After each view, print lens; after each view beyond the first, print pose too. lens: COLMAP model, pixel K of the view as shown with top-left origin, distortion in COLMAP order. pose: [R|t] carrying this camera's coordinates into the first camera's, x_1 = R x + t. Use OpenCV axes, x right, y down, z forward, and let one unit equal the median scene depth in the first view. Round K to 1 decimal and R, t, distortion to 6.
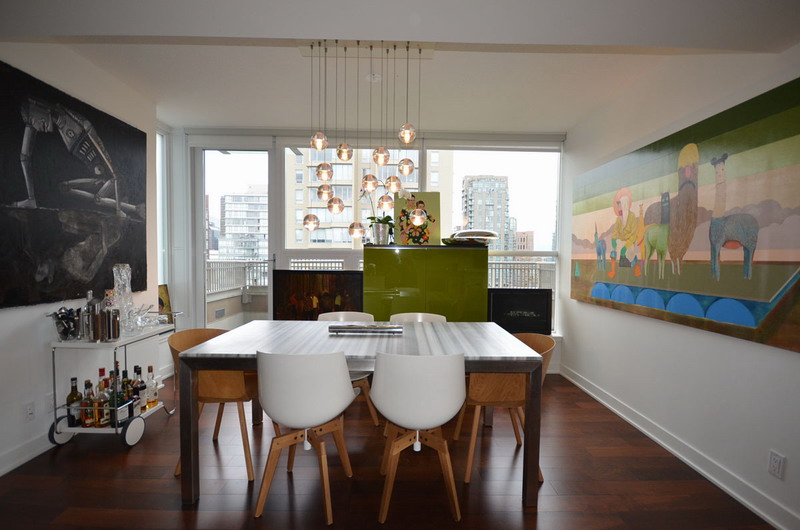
lens RADIAL K [[350.9, 0, 403.5], [0, 350.9, 270.5], [0, 0, 1]] dist [-0.001783, -0.003222]
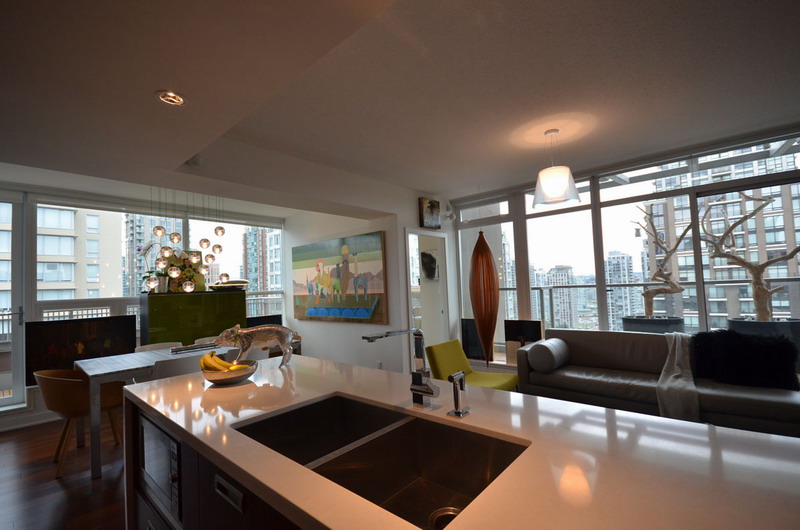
lens RADIAL K [[350.9, 0, 401.5], [0, 350.9, 270.1], [0, 0, 1]] dist [-0.001783, -0.003222]
pose [[0.674495, -0.005972, 0.738255, -0.491085], [0.075735, 0.995252, -0.061144, -0.012017], [-0.734385, 0.097153, 0.671744, -0.621577]]
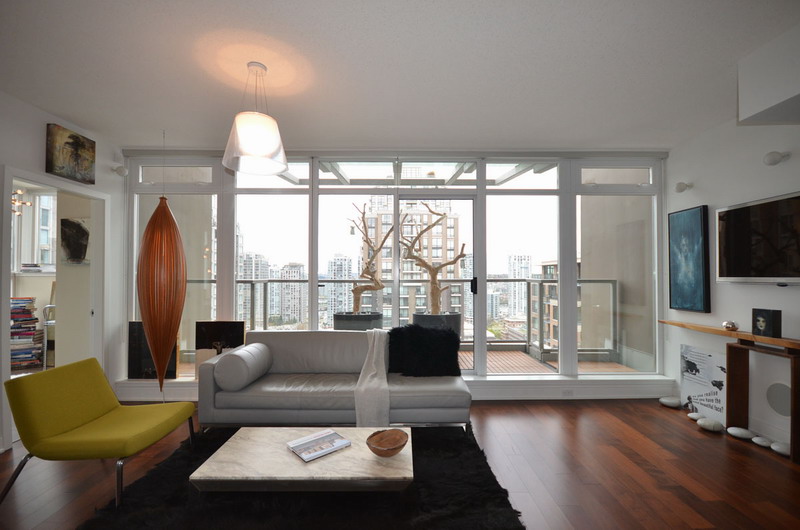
lens RADIAL K [[350.9, 0, 399.2], [0, 350.9, 270.6], [0, 0, 1]] dist [-0.001783, -0.003222]
pose [[0.021860, 0.004460, 0.999751, -0.247245], [0.035717, 0.999348, -0.005240, 0.003374], [-0.999123, 0.035823, 0.021686, -0.604541]]
